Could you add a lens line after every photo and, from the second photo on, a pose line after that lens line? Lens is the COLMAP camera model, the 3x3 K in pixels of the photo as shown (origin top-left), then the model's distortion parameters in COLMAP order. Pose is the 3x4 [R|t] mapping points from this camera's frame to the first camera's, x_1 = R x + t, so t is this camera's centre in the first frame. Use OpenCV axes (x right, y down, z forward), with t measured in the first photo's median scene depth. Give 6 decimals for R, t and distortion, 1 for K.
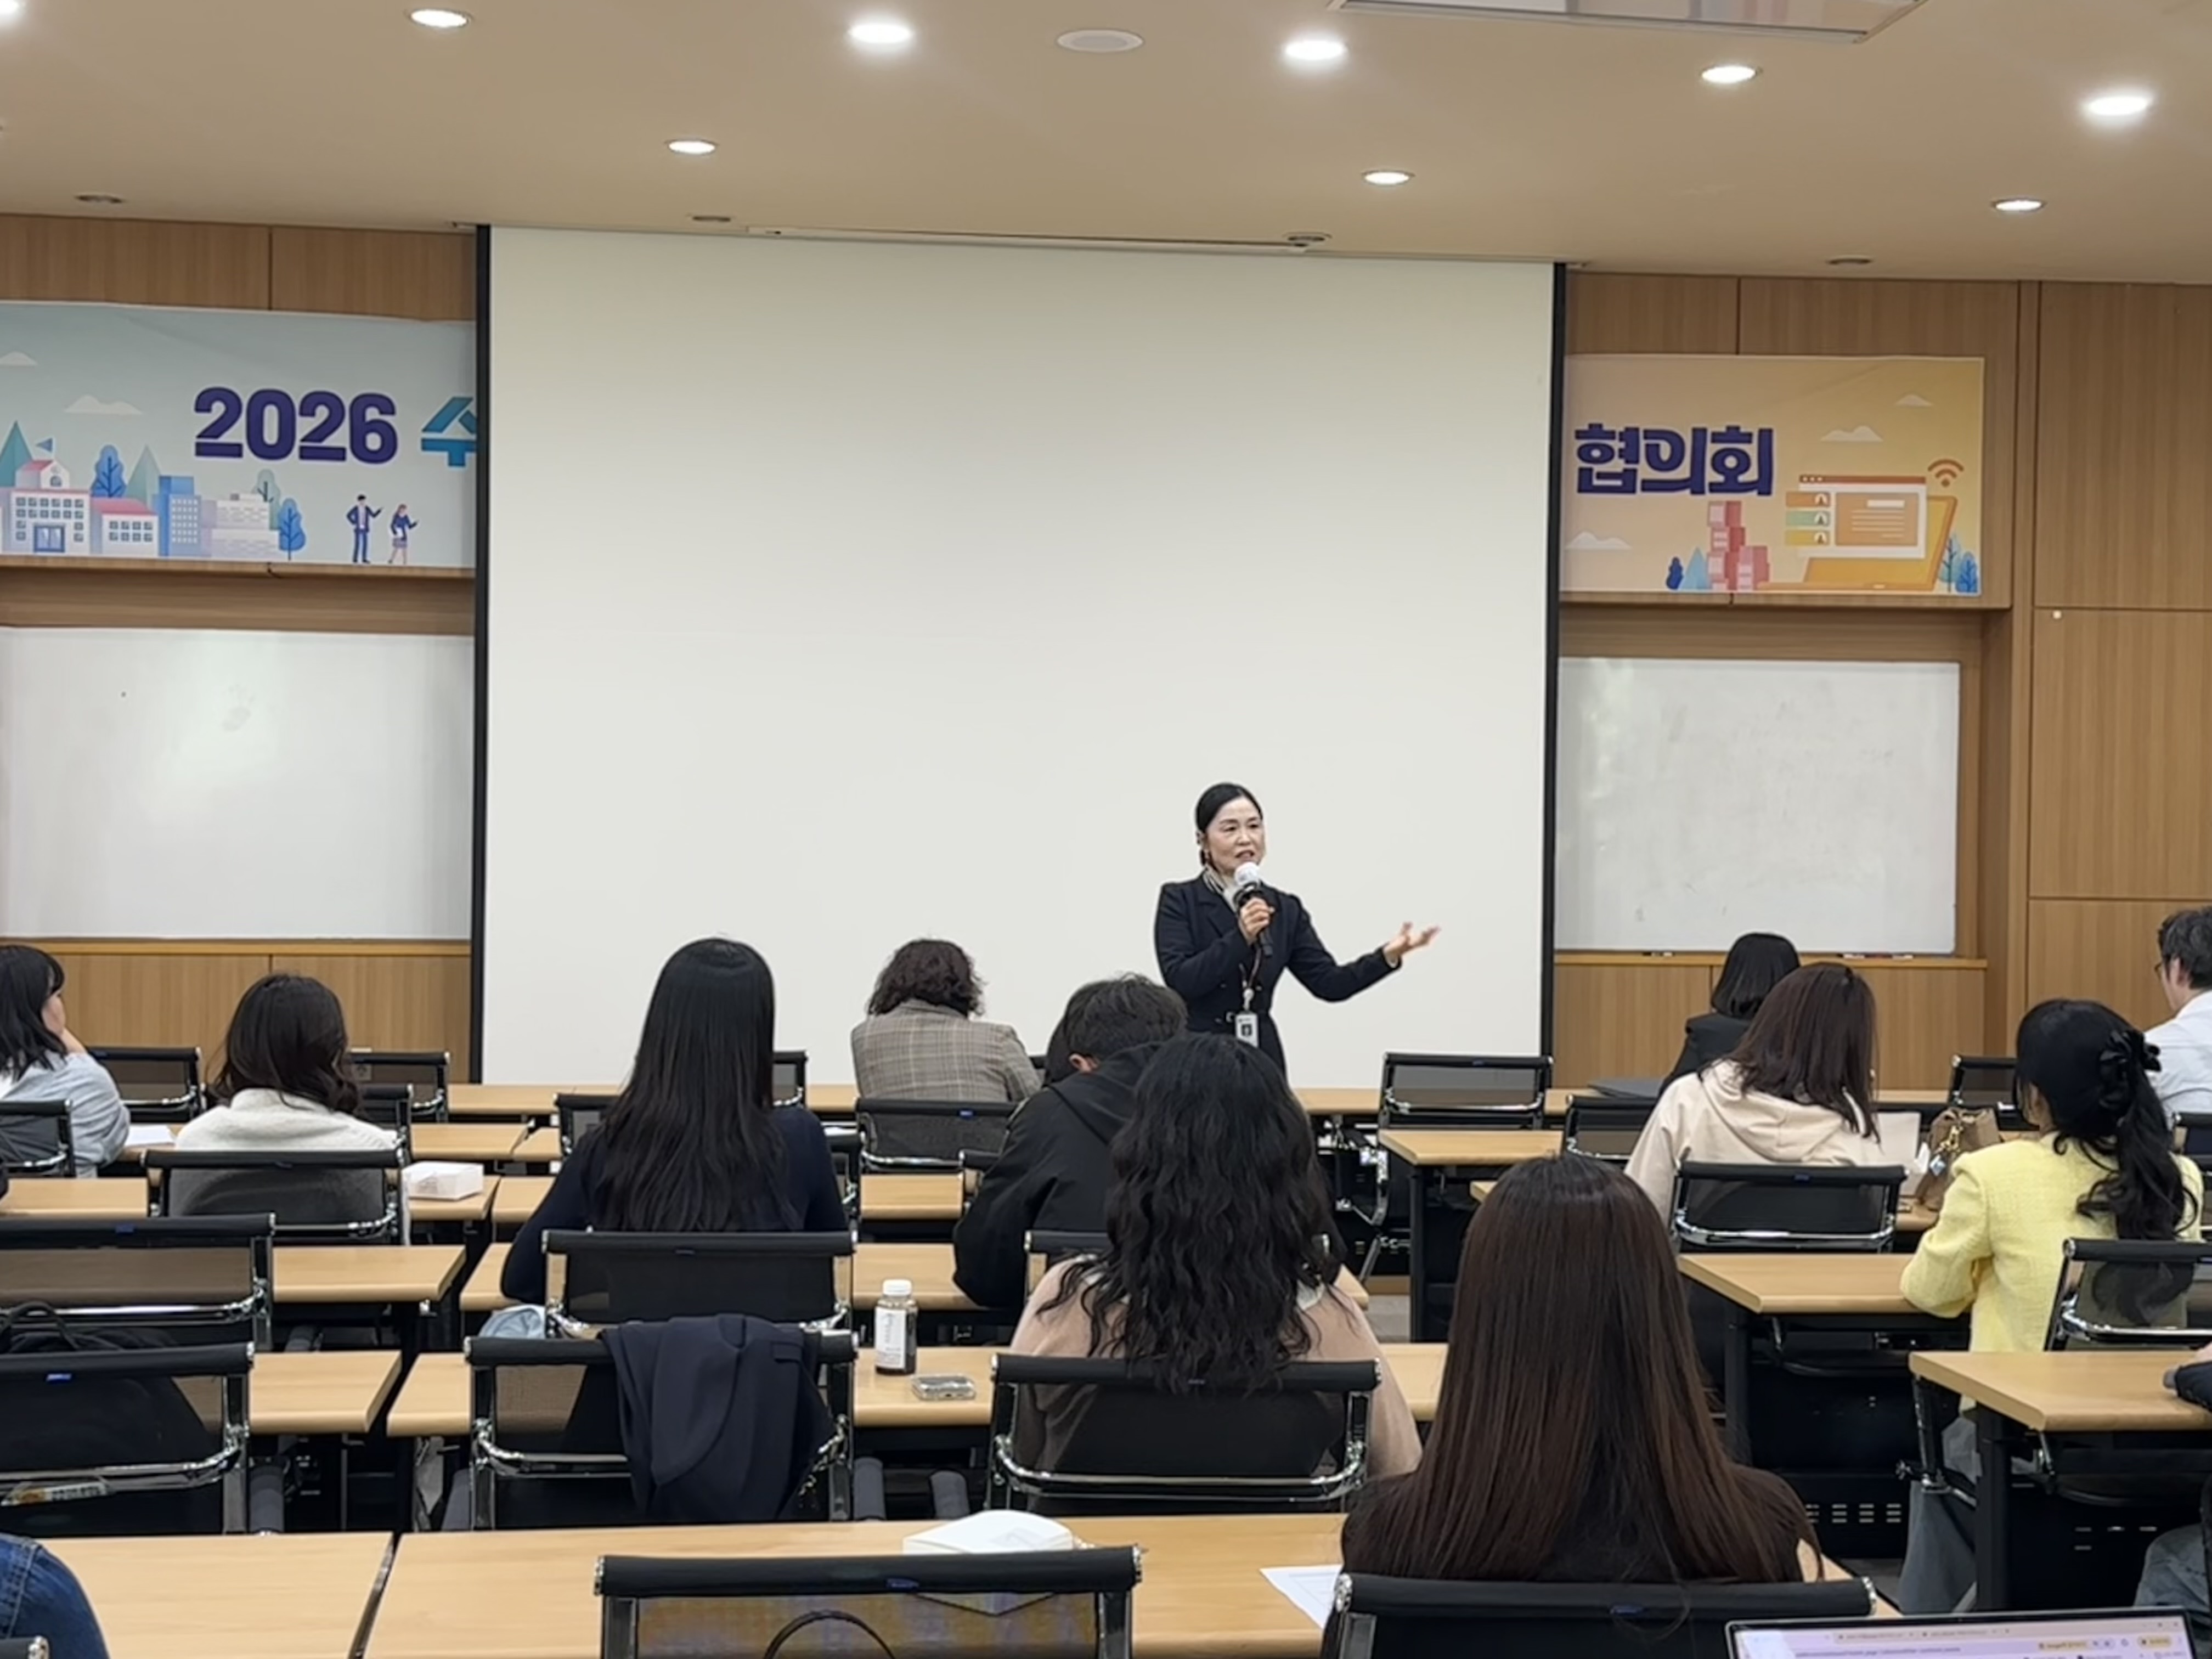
lens RADIAL K [[3178.4, 0, 1135.2], [0, 3178.4, 889.9], [0, 0, 1]] dist [0.153131, 0.000000]
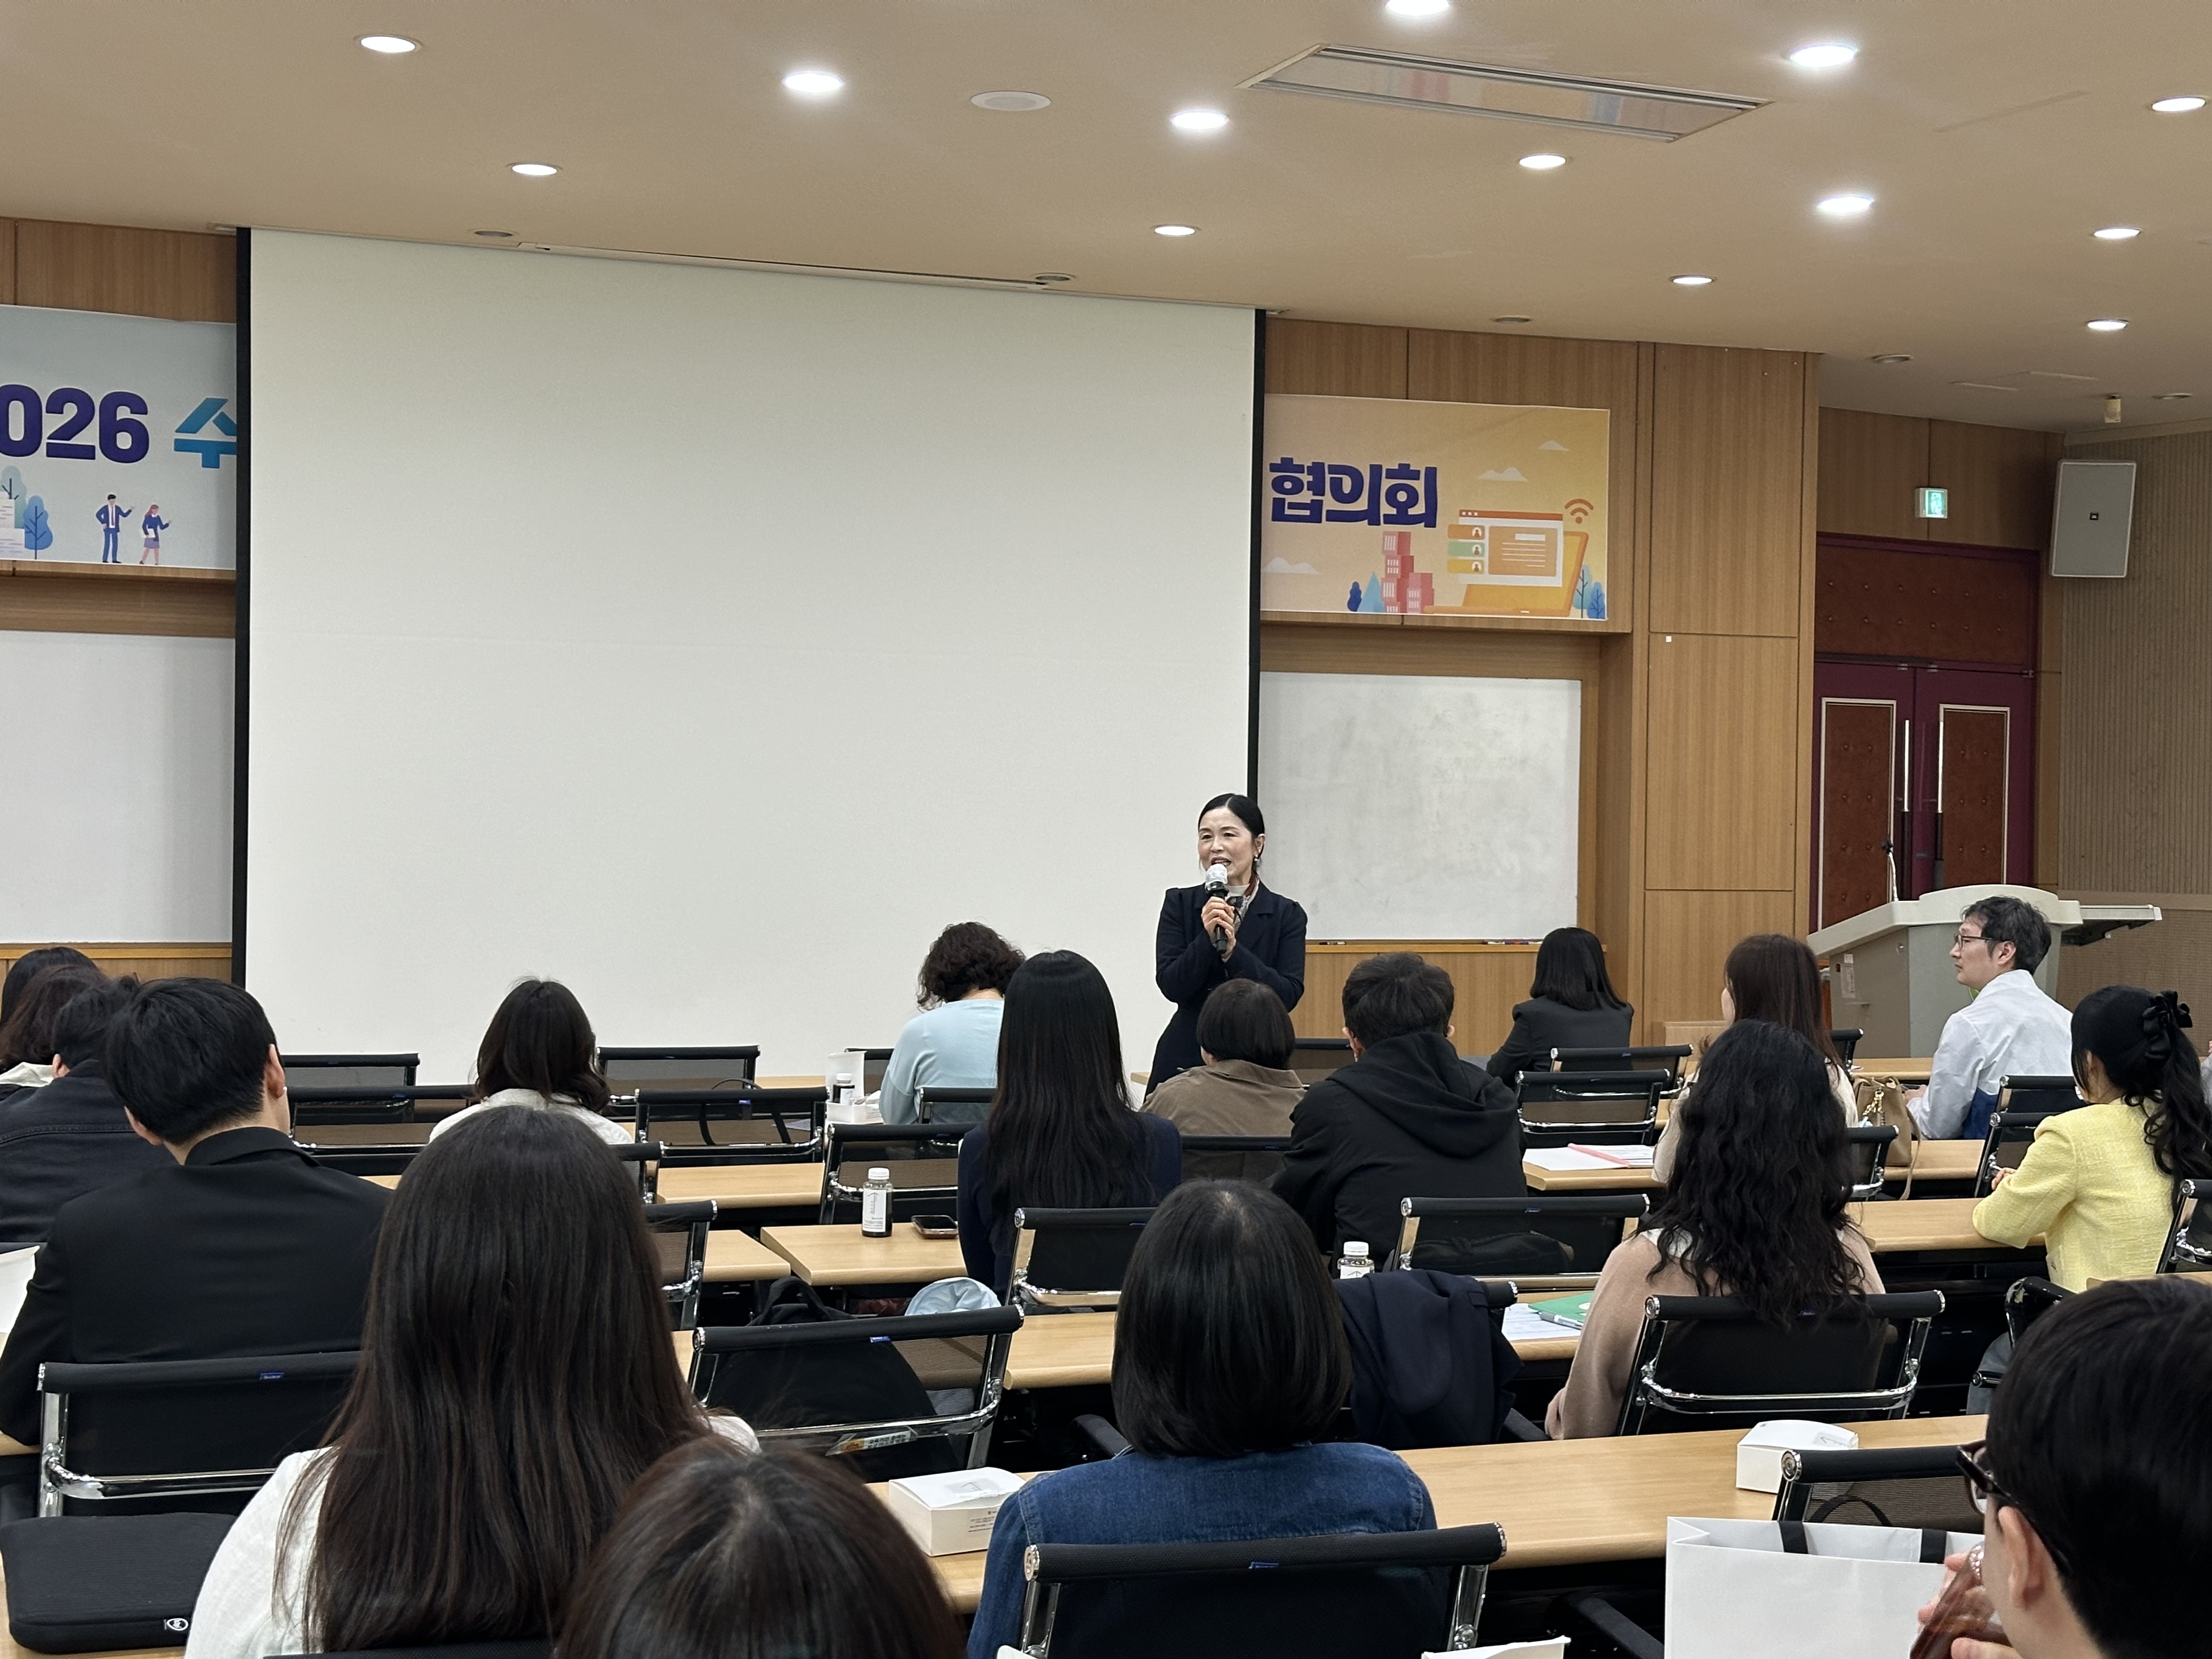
lens RADIAL K [[3106.8, 0, 1169.4], [0, 3106.8, 921.8], [0, 0, 1]] dist [0.139694, 0.000000]
pose [[0.972017, -0.008769, 0.234745, -0.153408], [0.005507, 0.999879, 0.014547, -0.003601], [-0.234844, -0.012847, 0.971948, -0.025849]]
